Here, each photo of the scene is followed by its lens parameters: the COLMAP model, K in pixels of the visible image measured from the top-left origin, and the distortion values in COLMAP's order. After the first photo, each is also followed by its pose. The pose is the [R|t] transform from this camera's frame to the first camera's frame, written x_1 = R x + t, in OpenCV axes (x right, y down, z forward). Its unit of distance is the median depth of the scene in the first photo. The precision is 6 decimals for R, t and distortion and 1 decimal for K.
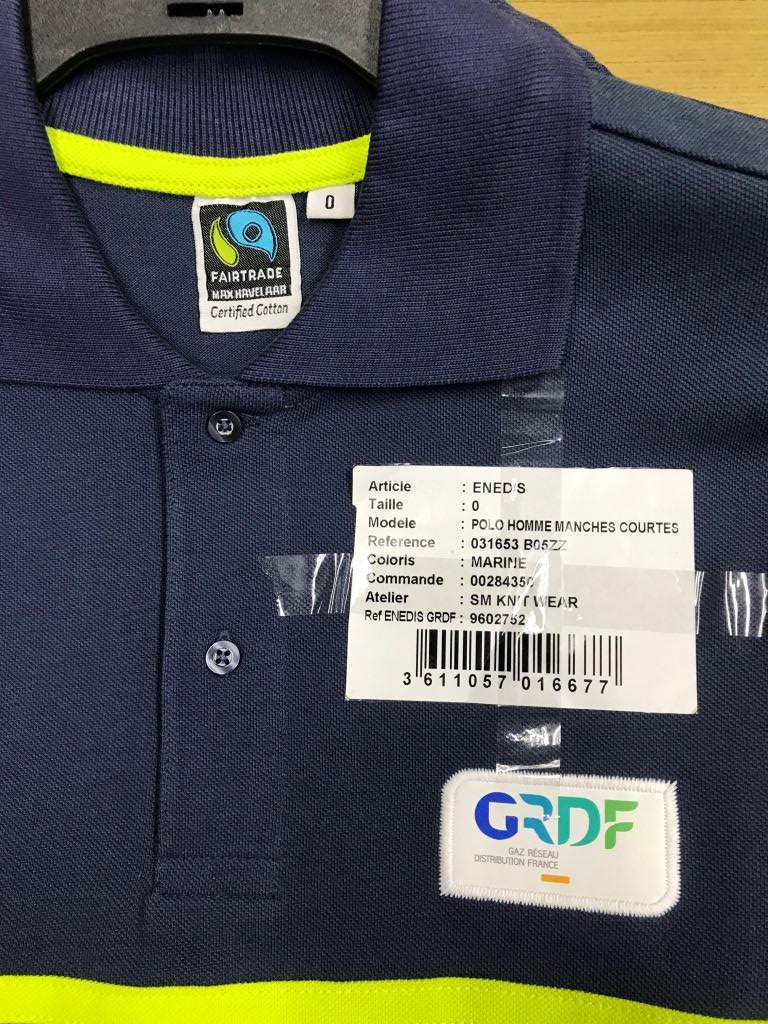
lens RADIAL K [[830.5, 0, 384.0], [0, 830.5, 512.0], [0, 0, 1]] dist [0.016604, 0.010120]
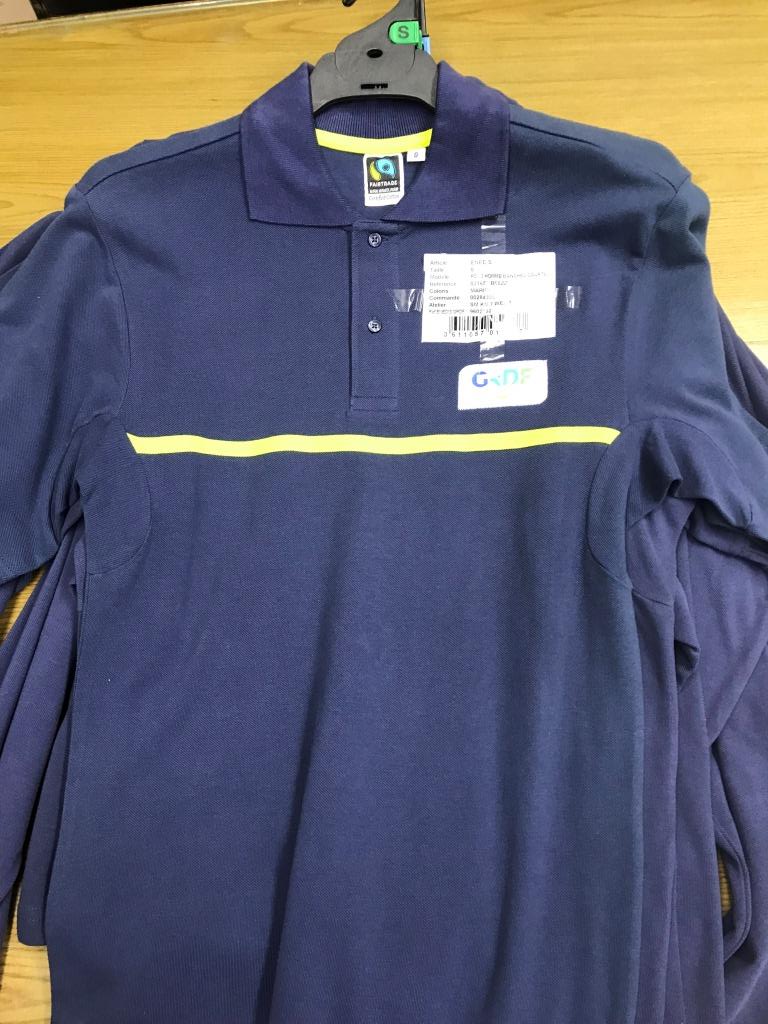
lens RADIAL K [[827.5, 0, 384.0], [0, 827.5, 512.0], [0, 0, 1]] dist [0.017495, -0.006882]
pose [[0.999625, 0.000582, -0.027389, -0.092610], [-0.002777, 0.996777, -0.080179, 0.959677], [0.027254, 0.080225, 0.996404, -1.523672]]
